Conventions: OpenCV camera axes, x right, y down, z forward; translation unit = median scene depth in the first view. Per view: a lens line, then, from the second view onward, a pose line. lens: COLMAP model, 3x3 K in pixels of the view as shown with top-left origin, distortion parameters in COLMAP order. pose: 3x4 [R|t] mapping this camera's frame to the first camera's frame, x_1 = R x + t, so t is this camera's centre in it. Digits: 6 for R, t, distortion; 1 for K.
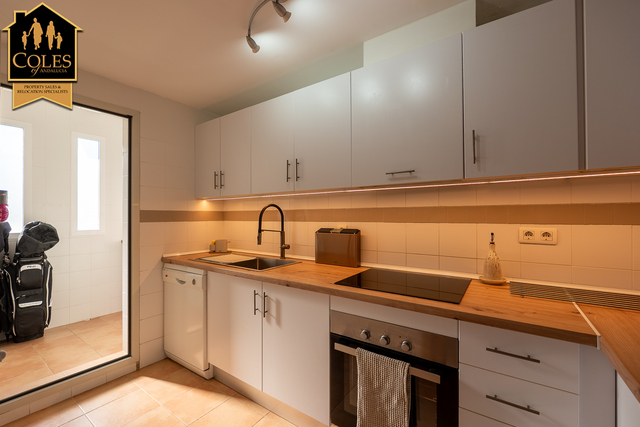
lens RADIAL K [[271.0, 0, 320.0], [0, 271.0, 213.5], [0, 0, 1]] dist [-0.007993, 0.000618]
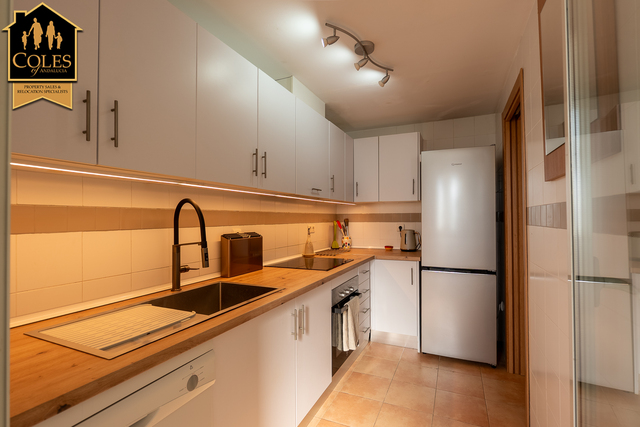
lens RADIAL K [[306.2, 0, 320.0], [0, 306.2, 213.5], [0, 0, 1]] dist [-0.000062, -0.000007]
pose [[-0.184946, 0.015515, 0.982626, -0.917965], [-0.012162, 0.999763, -0.018075, 0.006277], [-0.982673, -0.015294, -0.184714, 0.866909]]
